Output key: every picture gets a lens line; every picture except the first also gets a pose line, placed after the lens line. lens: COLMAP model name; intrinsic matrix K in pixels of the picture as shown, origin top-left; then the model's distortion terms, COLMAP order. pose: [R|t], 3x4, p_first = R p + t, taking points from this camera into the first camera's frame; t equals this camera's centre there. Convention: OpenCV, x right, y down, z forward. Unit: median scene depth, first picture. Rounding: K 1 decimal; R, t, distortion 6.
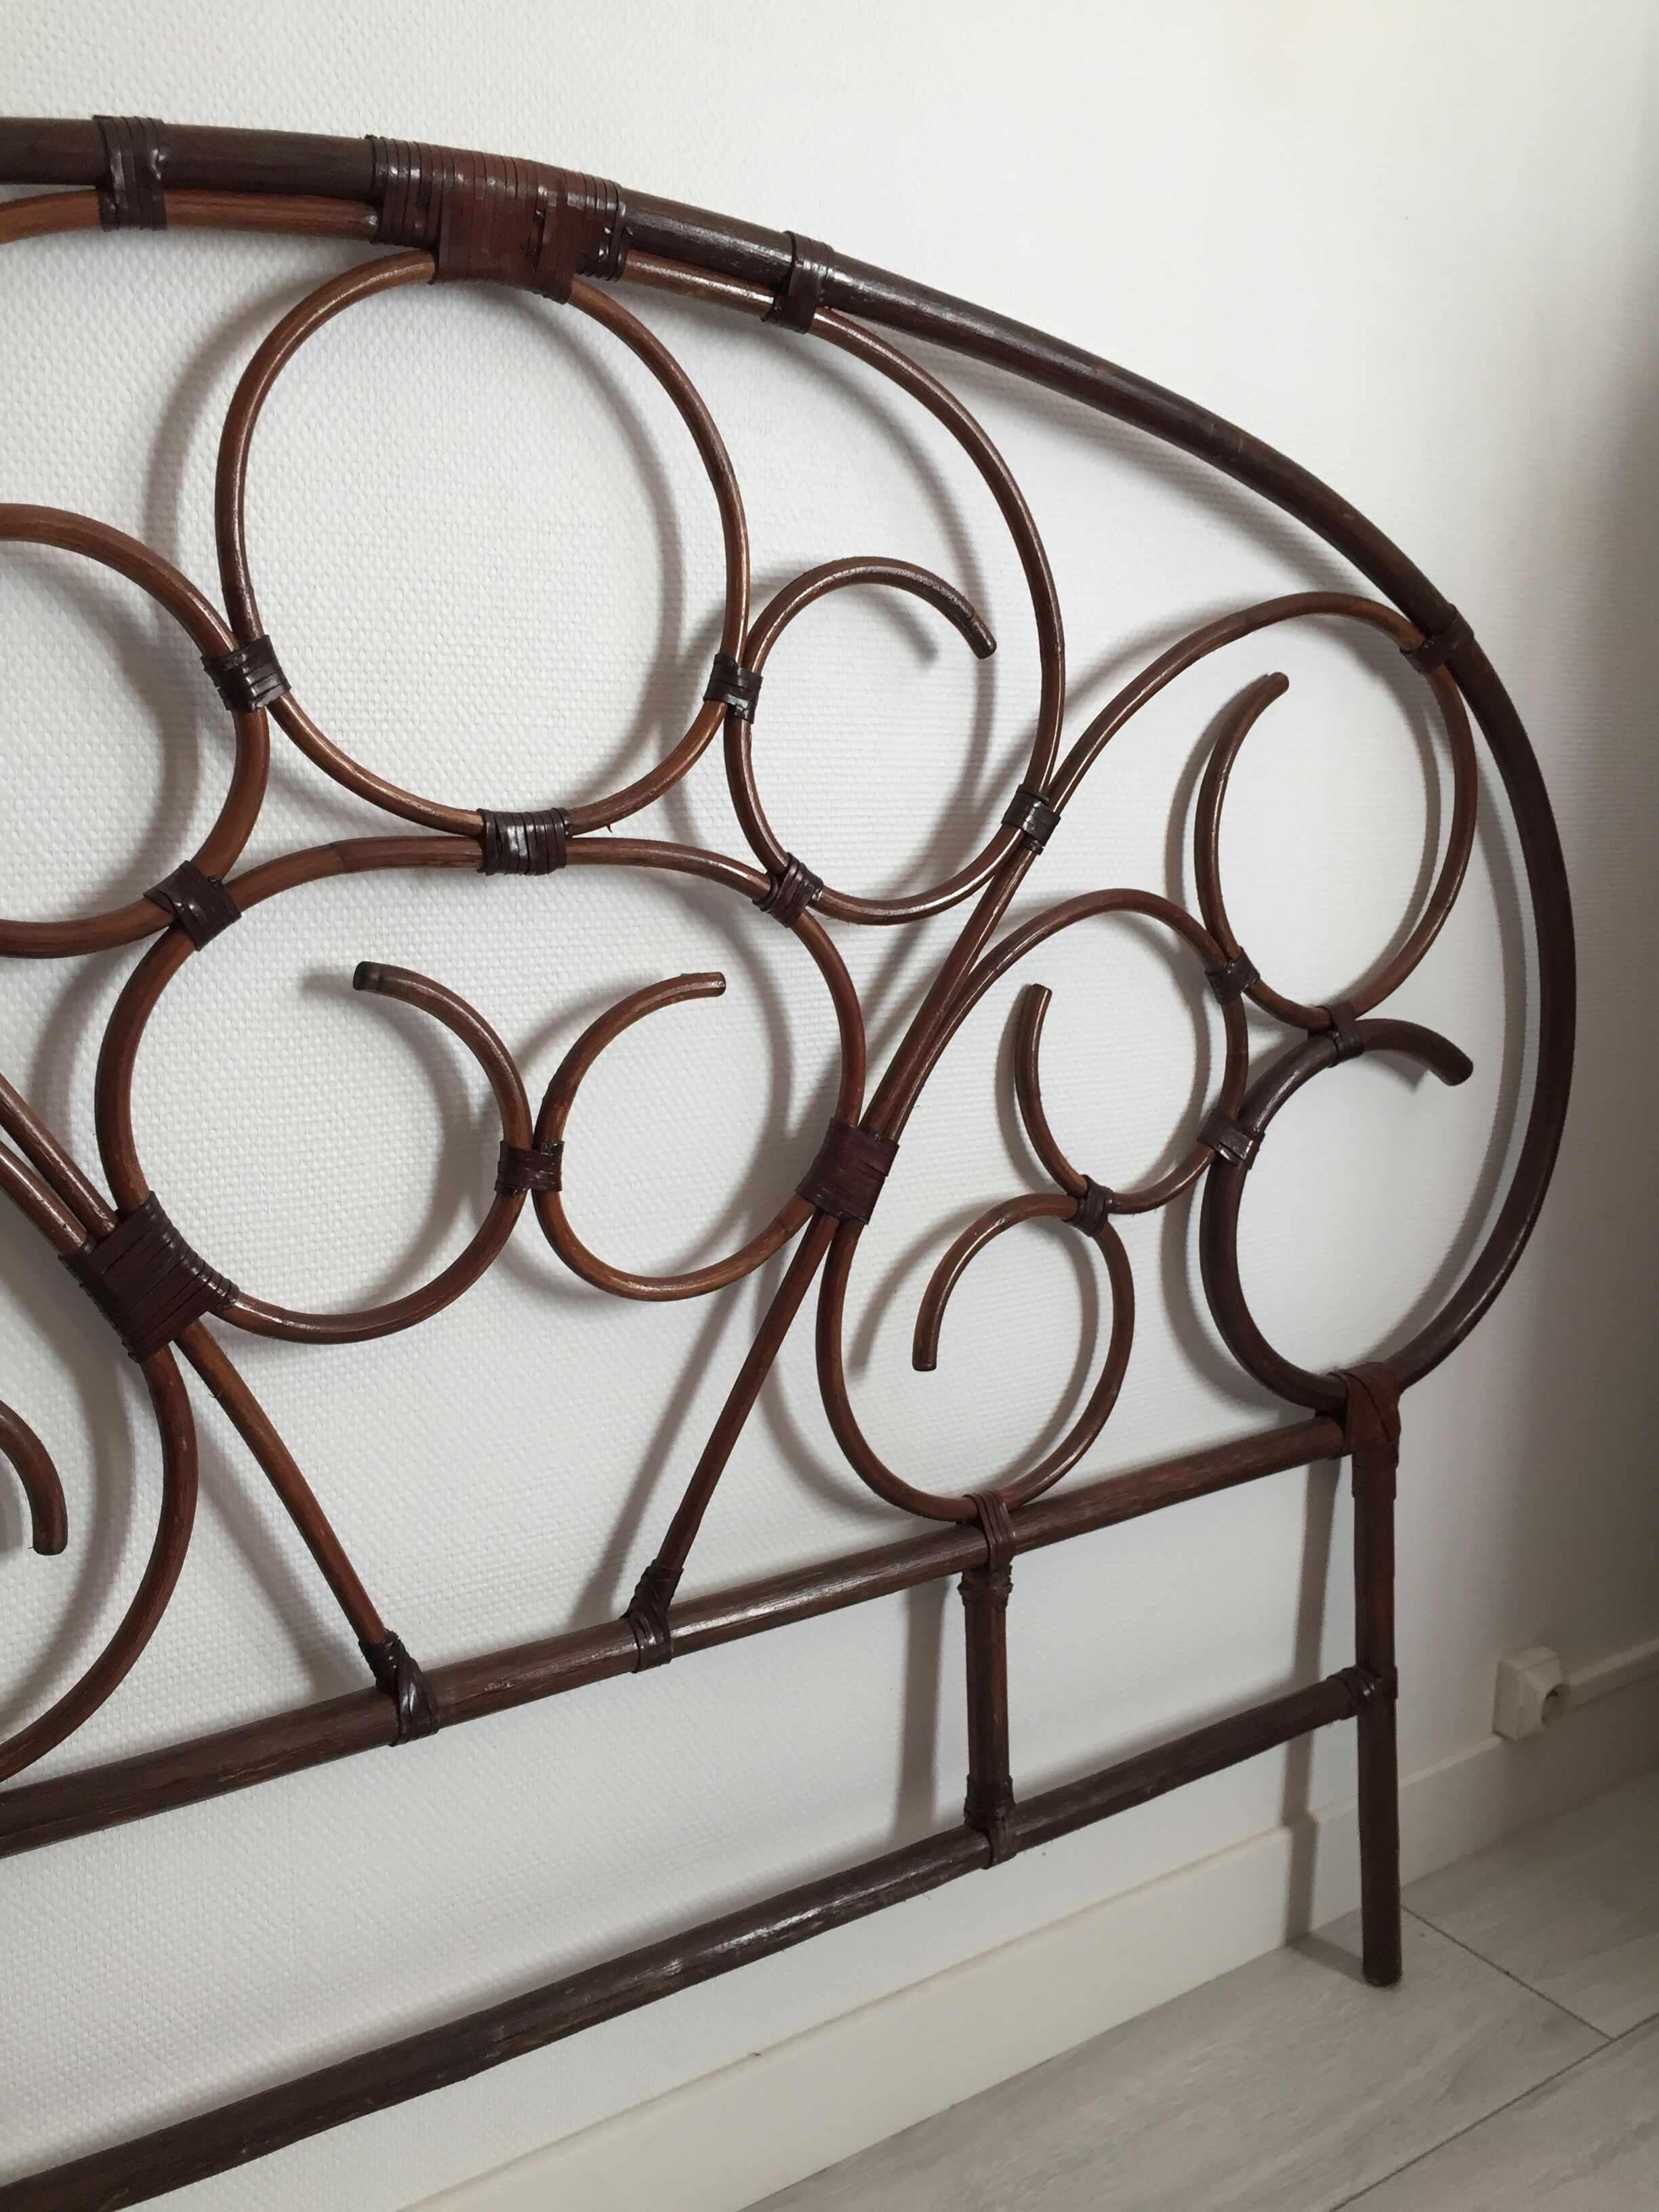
lens RADIAL K [[1886.0, 0, 816.8], [0, 1886.0, 1094.8], [0, 0, 1]] dist [0.083391, -0.112521]
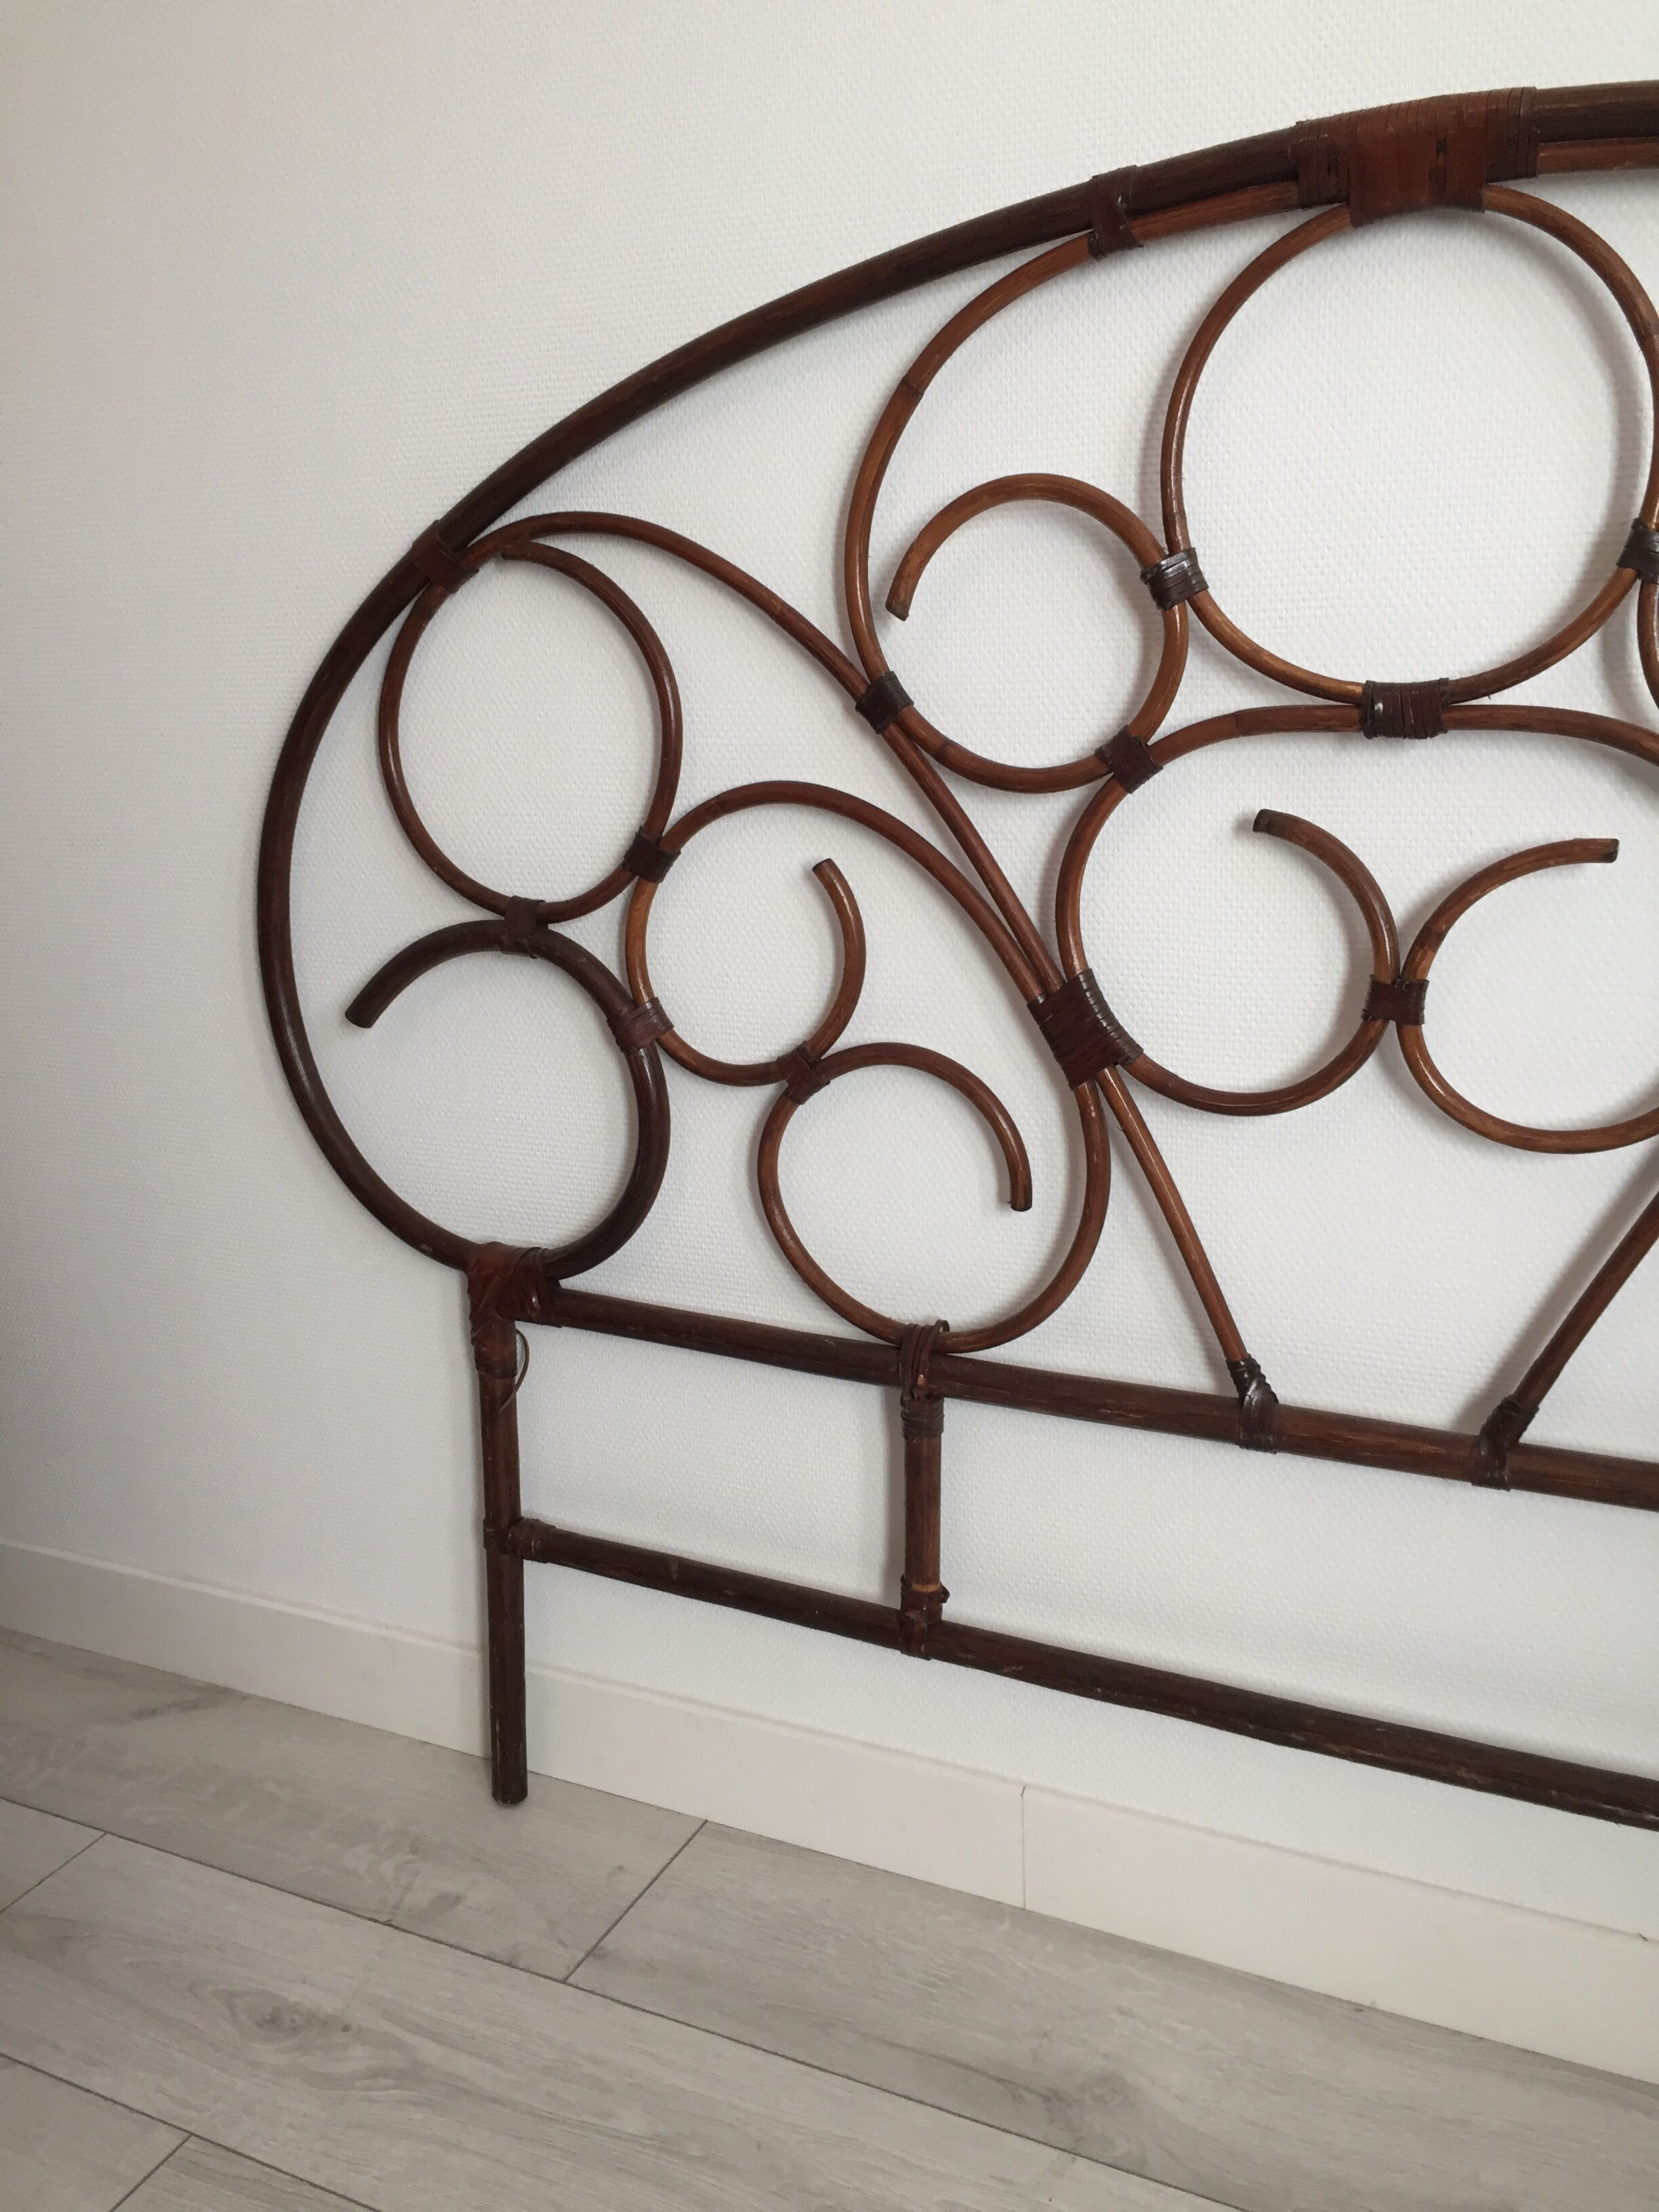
lens RADIAL K [[1886.0, 0, 816.8], [0, 1886.0, 1094.8], [0, 0, 1]] dist [0.083391, -0.112521]
pose [[0.493832, 0.170357, -0.852707, 0.657540], [-0.121725, 0.984509, 0.126194, -0.007459], [0.860995, 0.041477, 0.506919, 0.126520]]
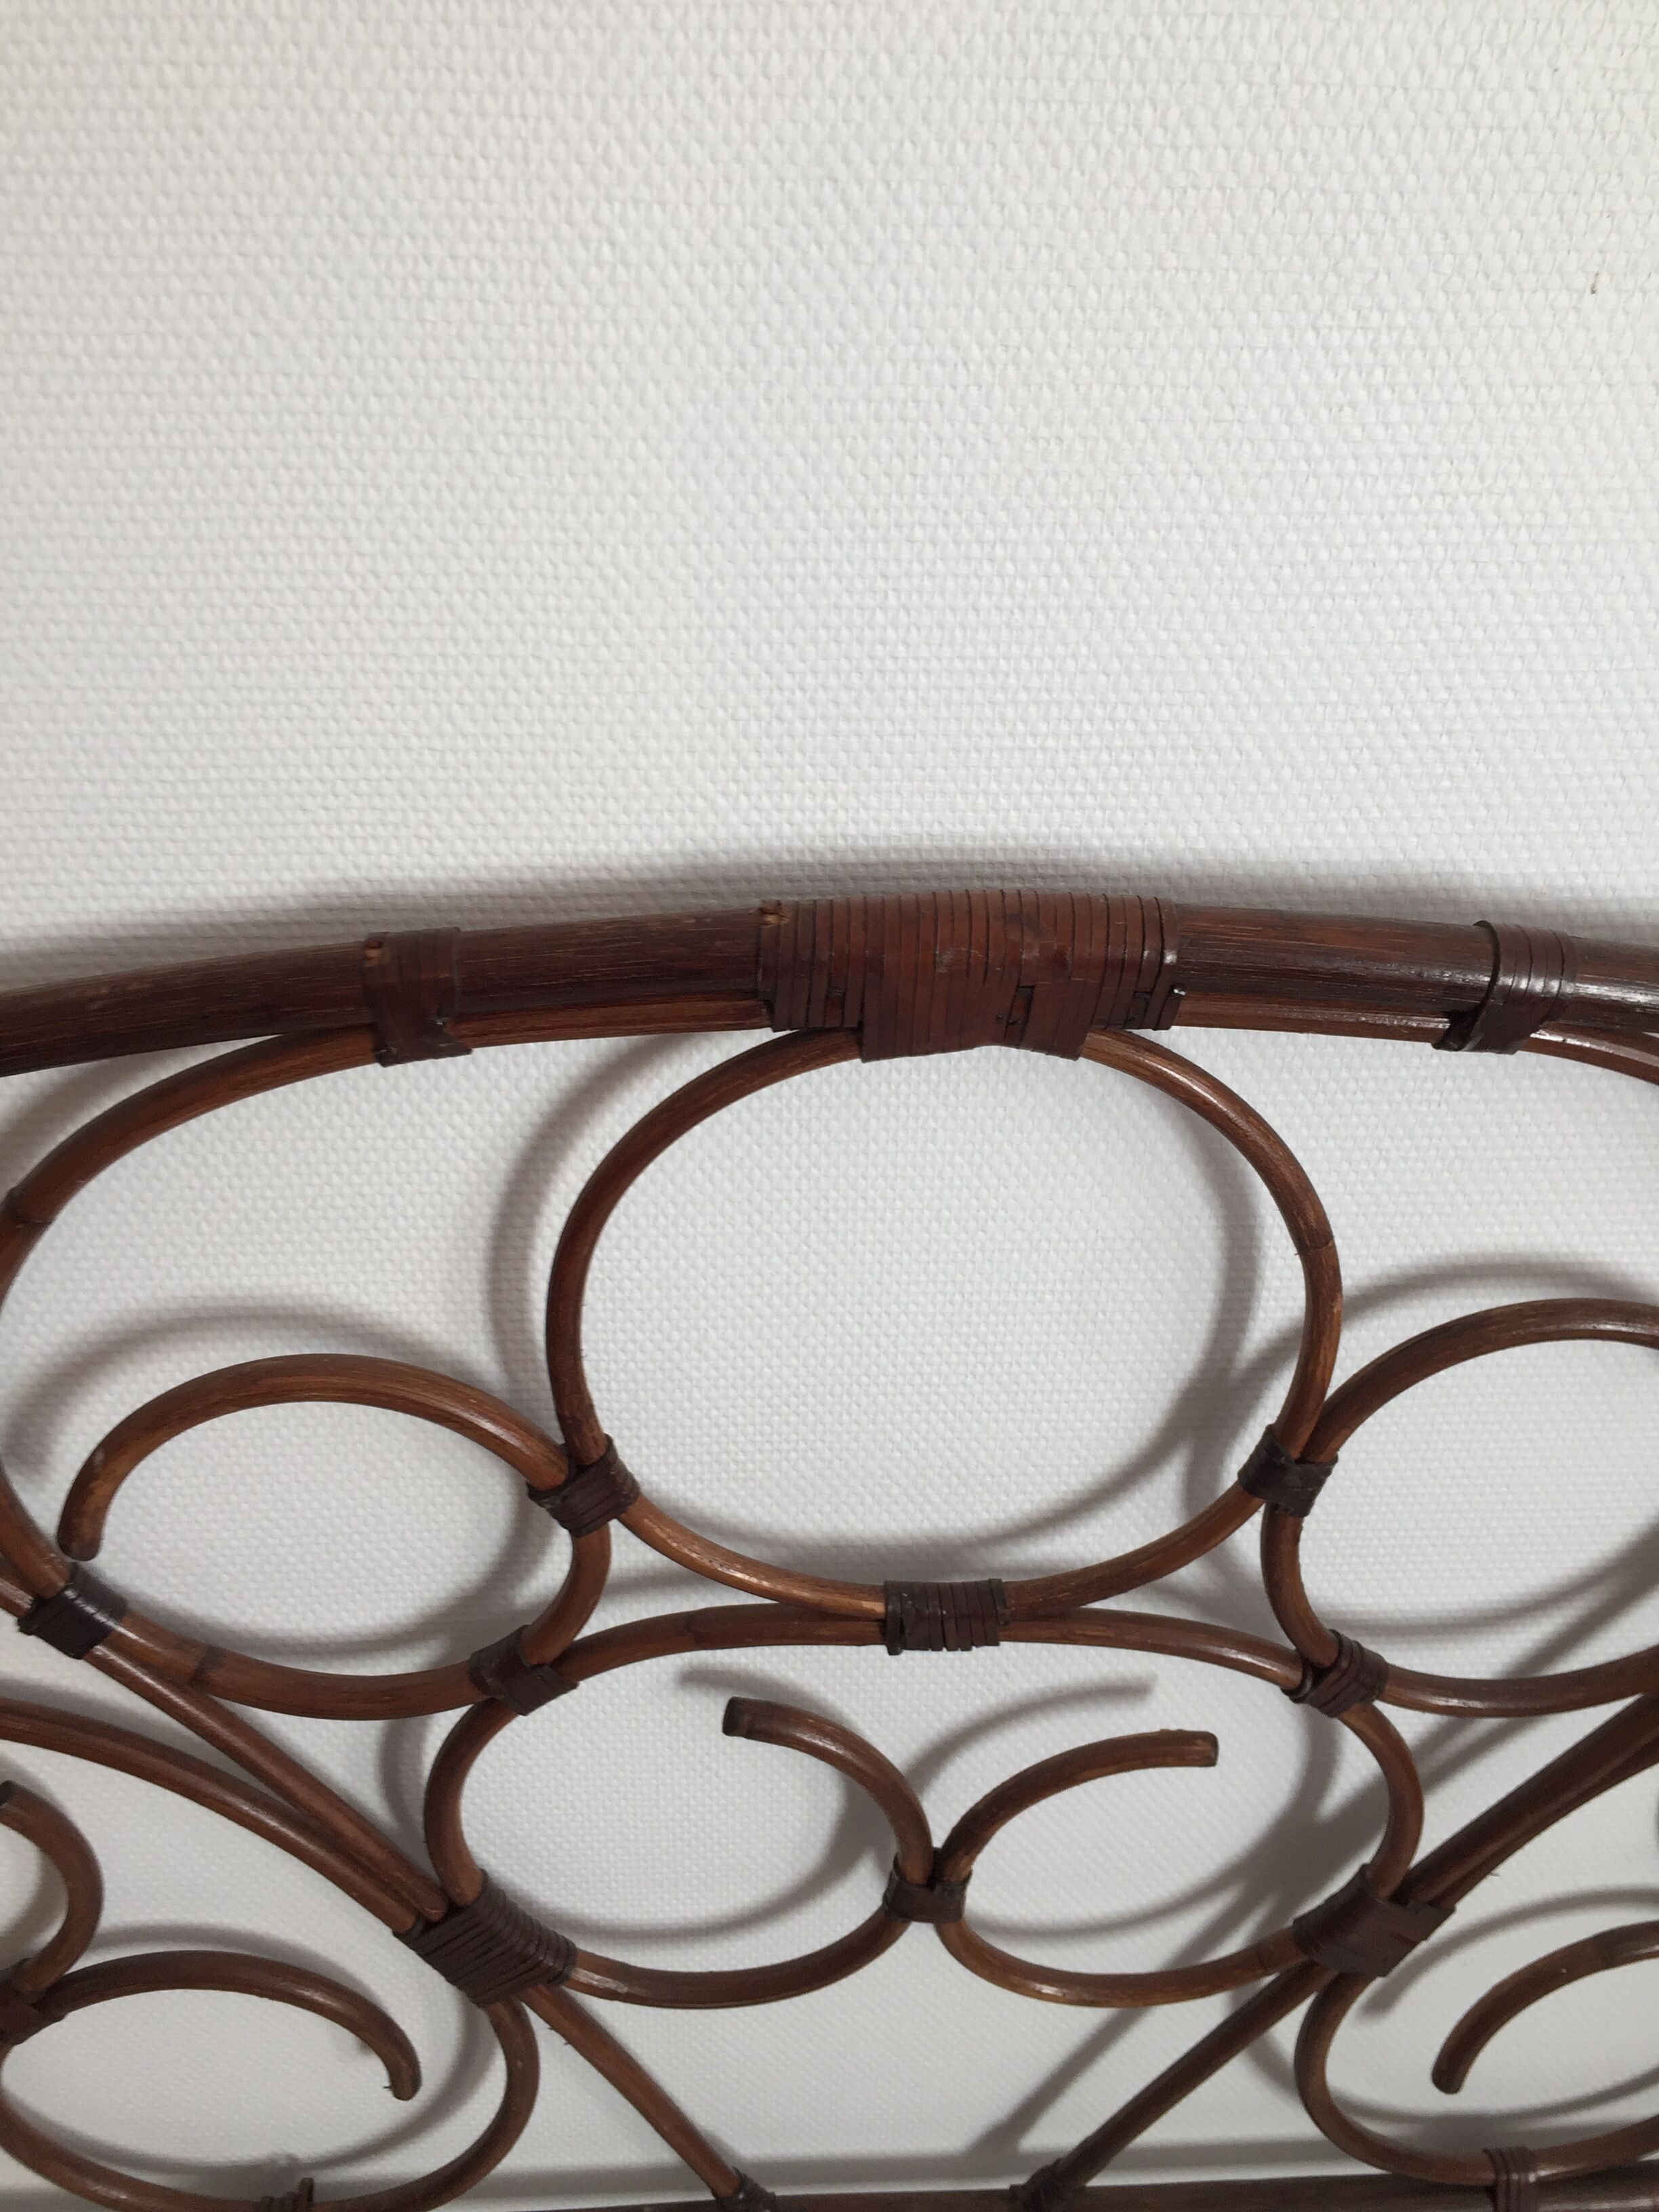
lens RADIAL K [[1936.0, 0, 806.6], [0, 1936.0, 1094.8], [0, 0, 1]] dist [0.057325, -0.070864]
pose [[0.859052, 0.281752, -0.427370, 0.071577], [-0.094928, 0.908093, 0.407867, -0.622547], [0.503009, -0.309810, 0.806846, 0.388341]]
